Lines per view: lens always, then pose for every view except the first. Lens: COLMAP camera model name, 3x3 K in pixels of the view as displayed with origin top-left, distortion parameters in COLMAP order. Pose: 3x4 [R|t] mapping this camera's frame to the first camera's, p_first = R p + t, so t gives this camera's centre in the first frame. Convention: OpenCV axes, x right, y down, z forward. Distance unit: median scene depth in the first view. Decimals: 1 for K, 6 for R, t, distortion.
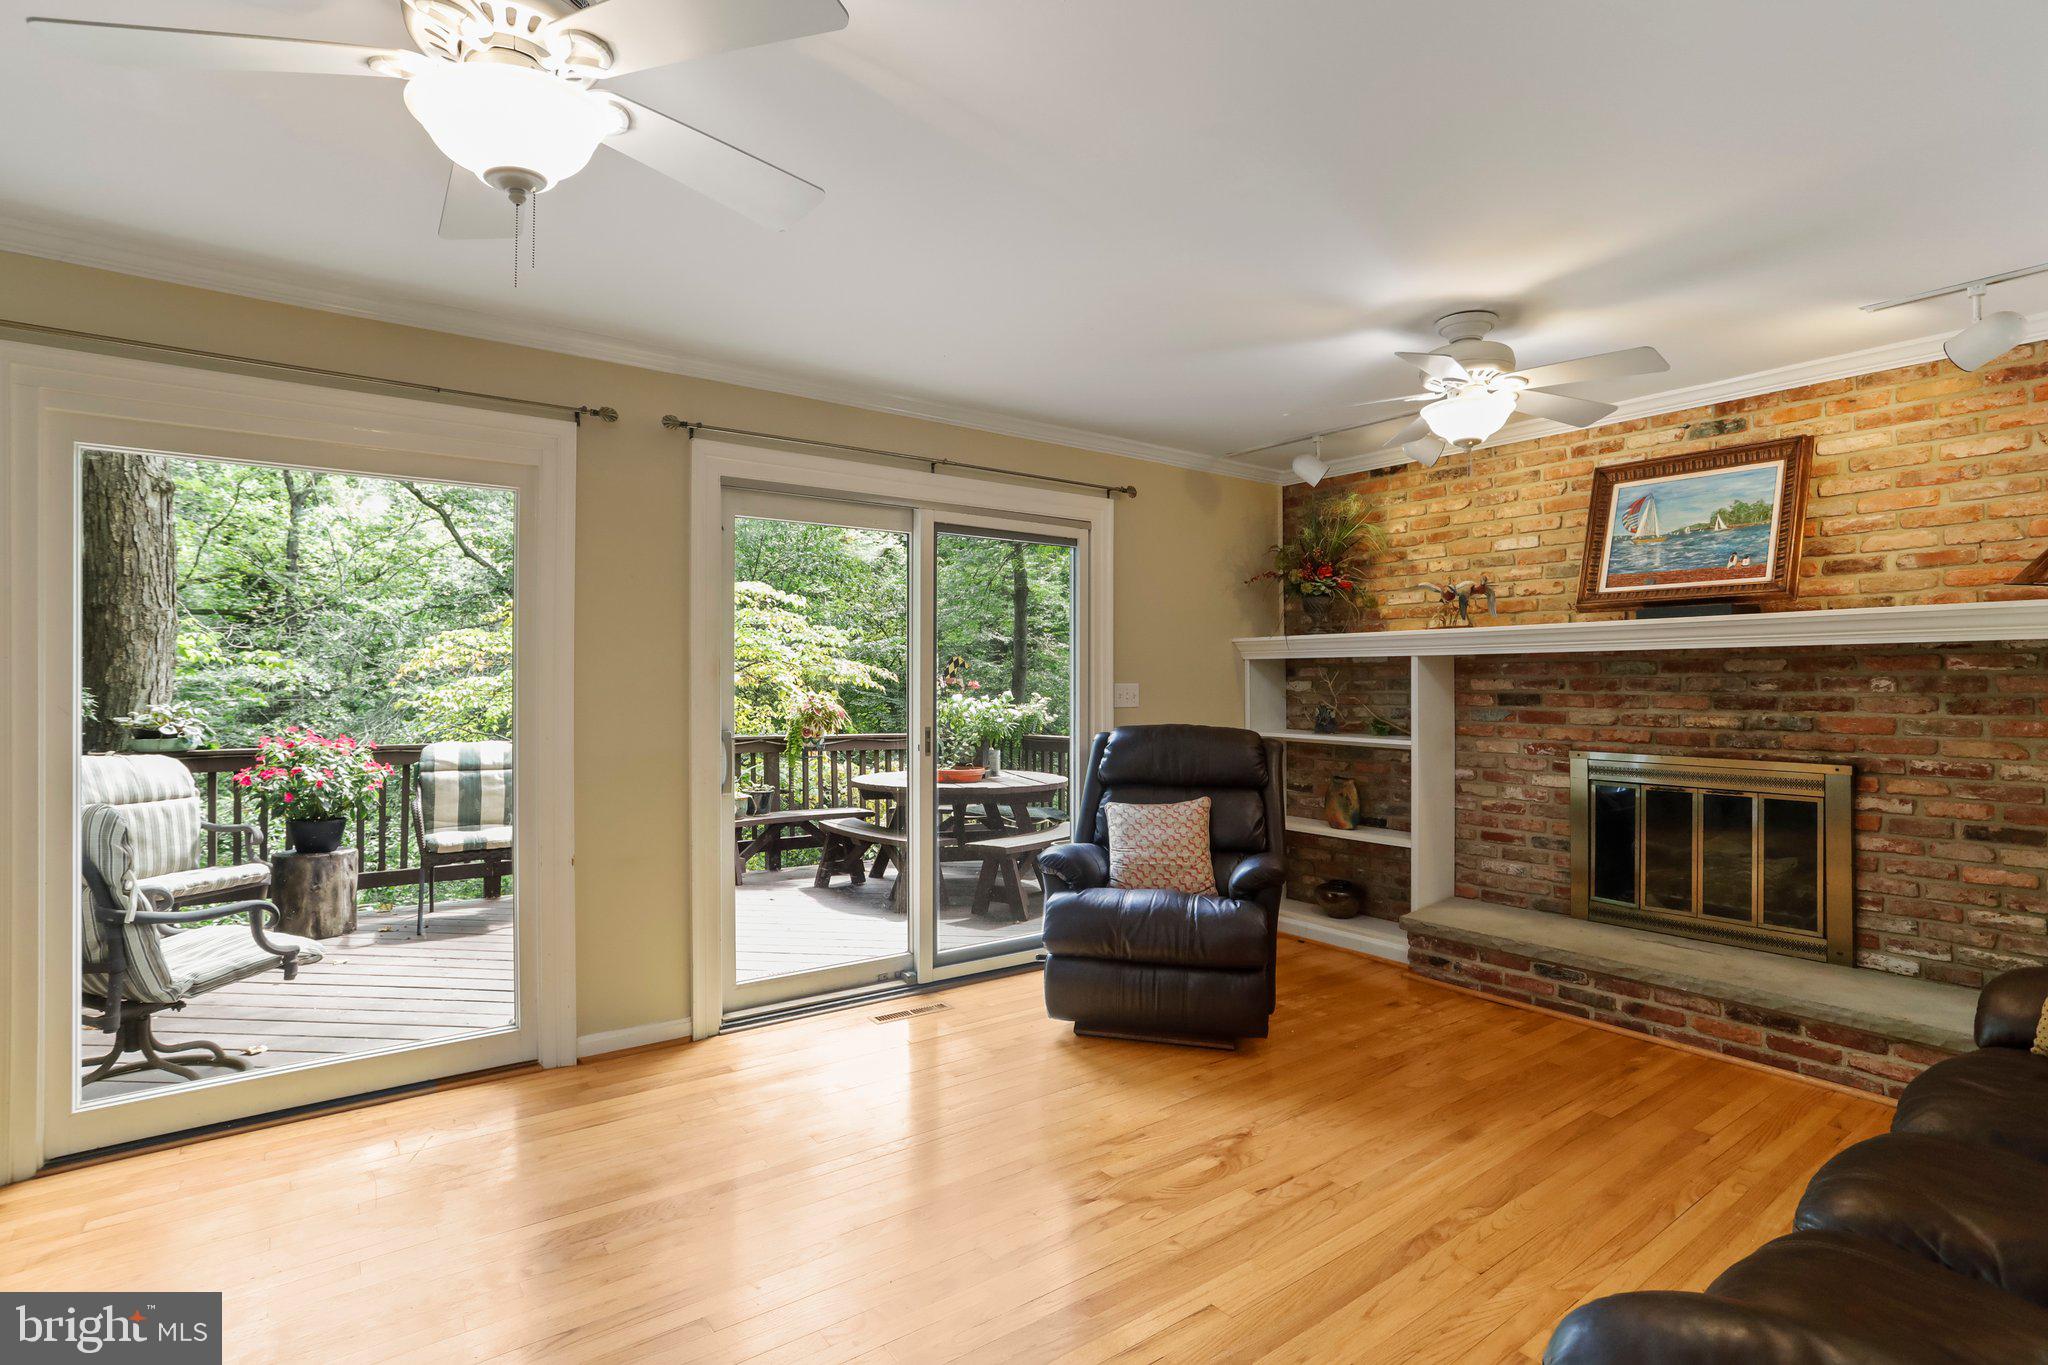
lens RADIAL K [[1007.1, 0, 1018.4], [0, 1007.1, 677.3], [0, 0, 1]] dist [-0.060914, 0.035739]
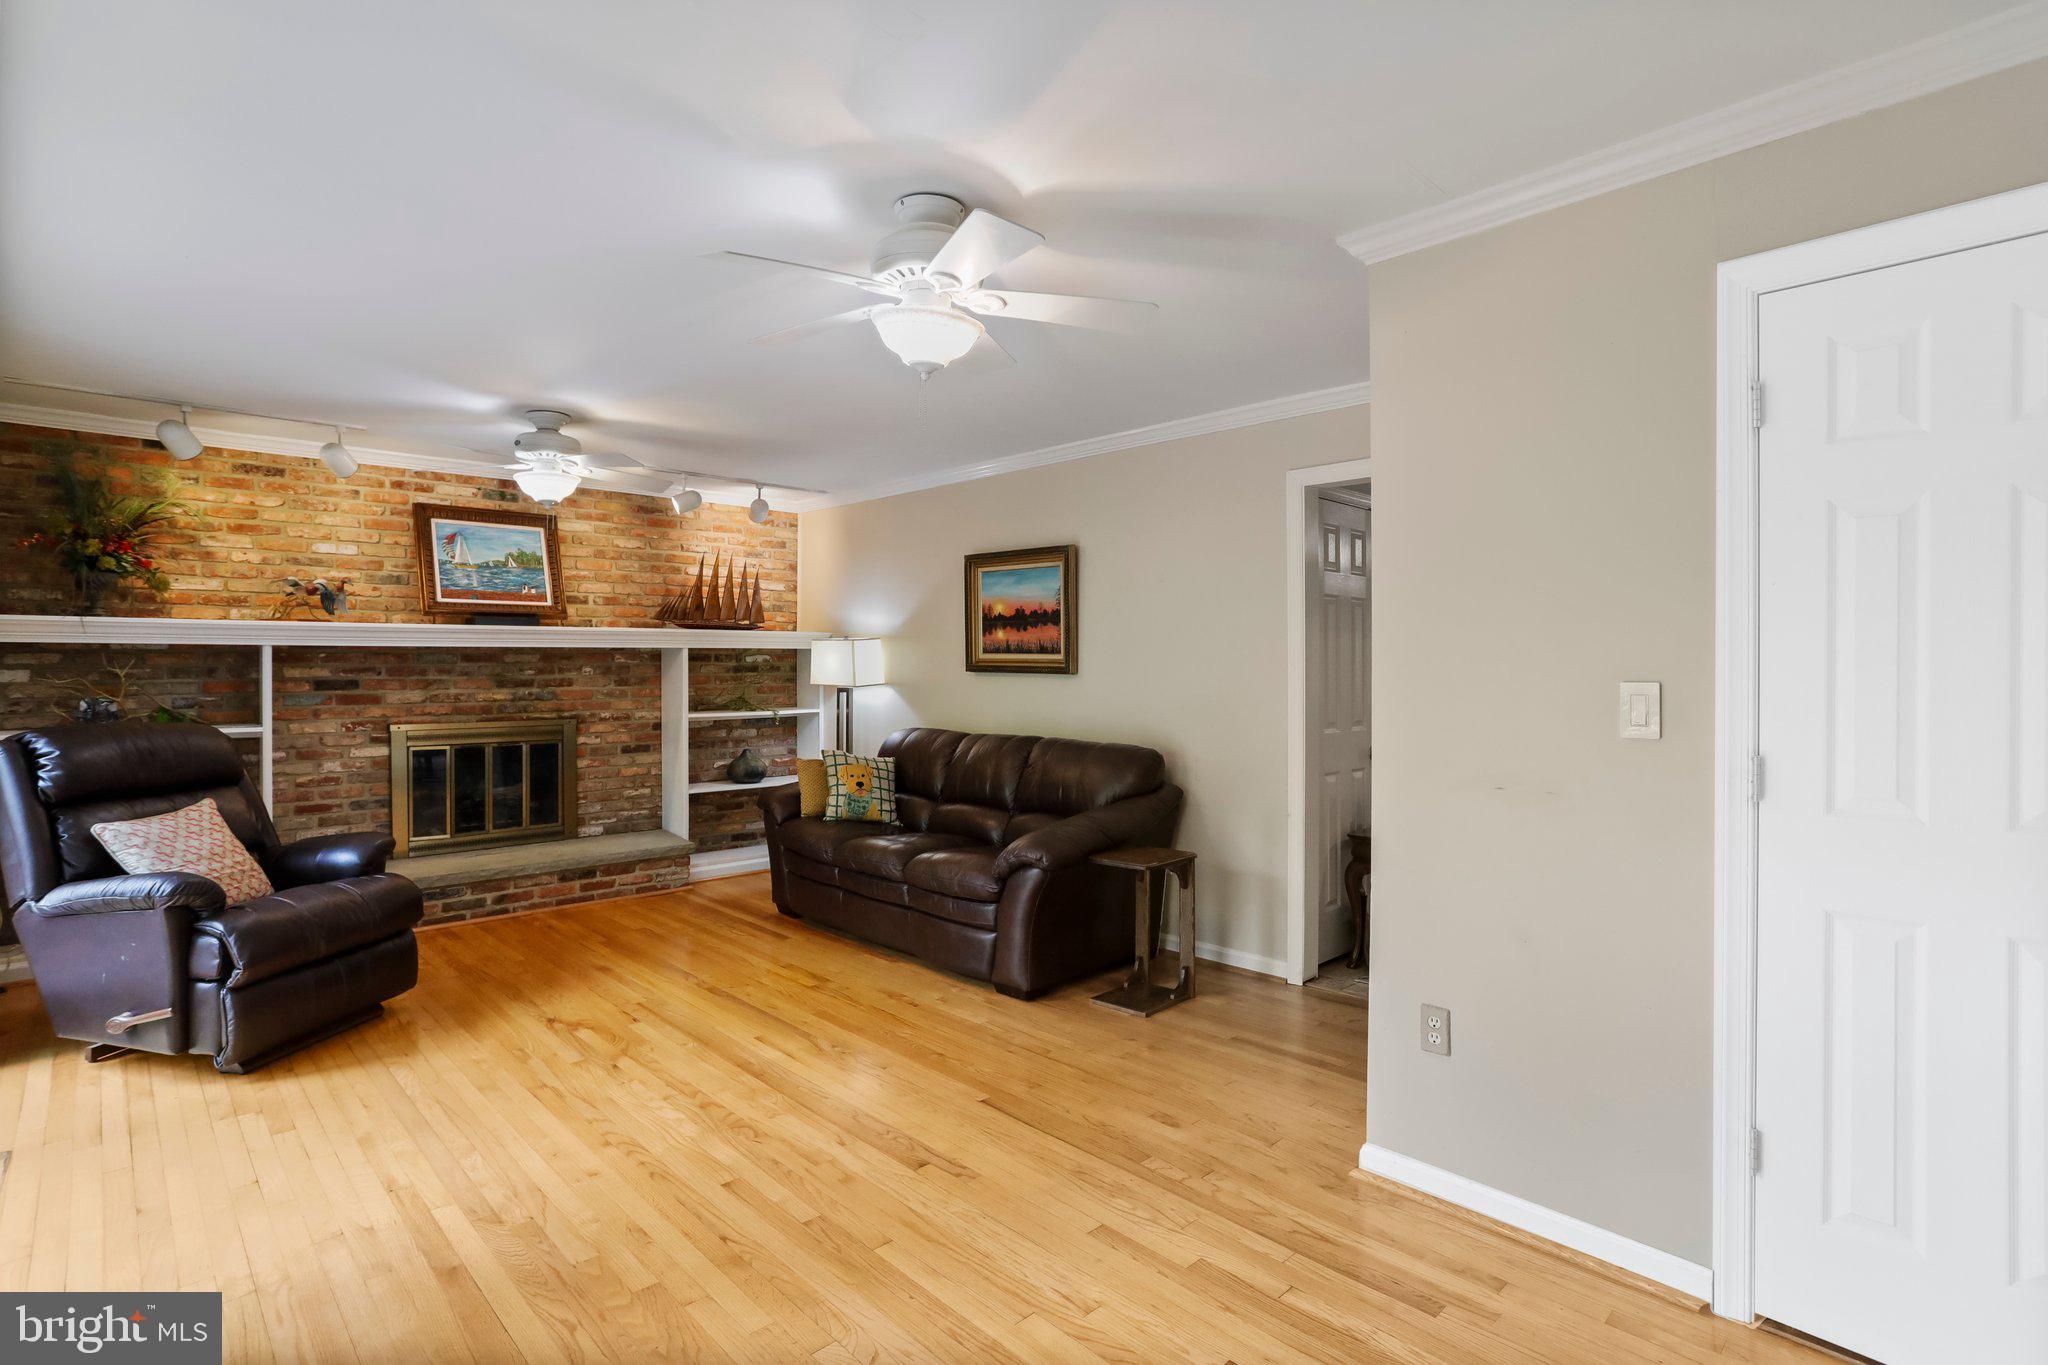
lens RADIAL K [[1007.1, 0, 1018.4], [0, 1007.1, 677.3], [0, 0, 1]] dist [-0.060914, 0.035739]
pose [[-0.127638, -0.010852, 0.991761, -0.846863], [-0.002751, 0.999940, 0.010587, -0.001021], [-0.991817, -0.001377, -0.127660, 0.421461]]
